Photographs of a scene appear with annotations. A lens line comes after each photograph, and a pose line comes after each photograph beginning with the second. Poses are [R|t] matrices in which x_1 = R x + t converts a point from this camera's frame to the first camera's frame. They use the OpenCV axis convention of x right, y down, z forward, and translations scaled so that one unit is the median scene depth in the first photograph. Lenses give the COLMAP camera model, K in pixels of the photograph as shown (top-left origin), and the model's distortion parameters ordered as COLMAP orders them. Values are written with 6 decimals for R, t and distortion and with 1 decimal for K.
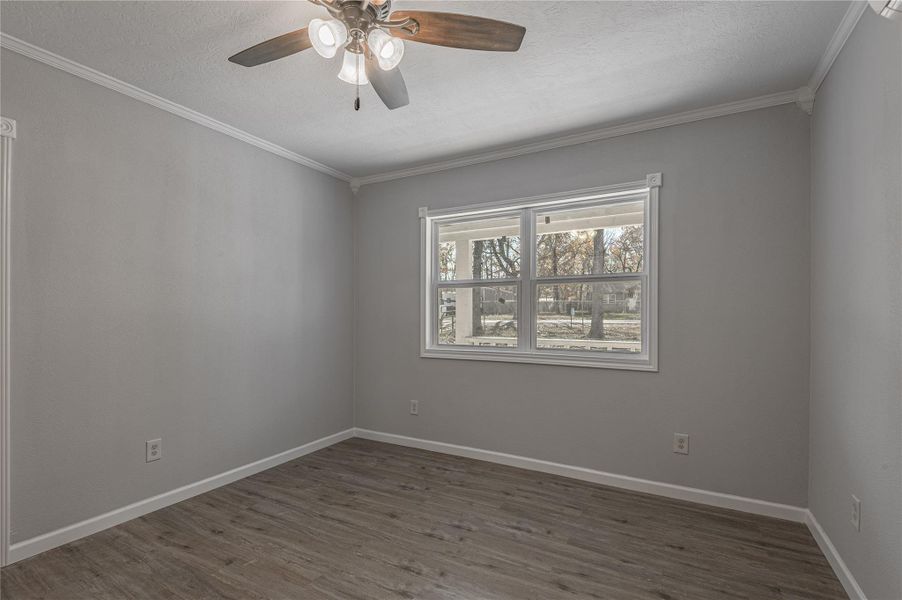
lens RADIAL K [[422.3, 0, 447.2], [0, 422.3, 310.5], [0, 0, 1]] dist [0.031379, -0.008533]
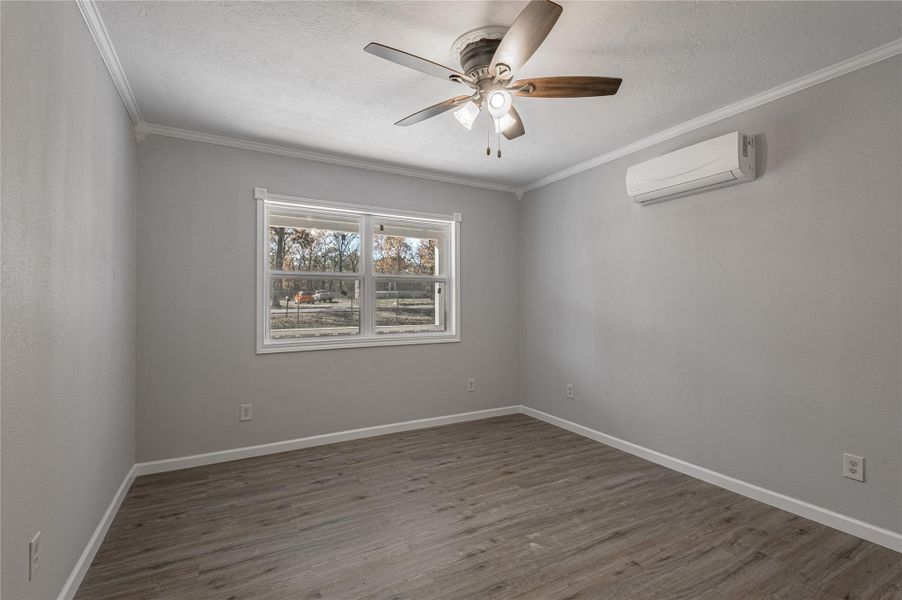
lens RADIAL K [[422.3, 0, 454.5], [0, 422.3, 299.2], [0, 0, 1]] dist [0.031379, -0.008533]
pose [[0.523304, 0.002544, 0.852142, -0.798905], [-0.002215, 0.999996, -0.001625, -0.007159], [-0.852143, -0.001038, 0.523308, 0.220829]]
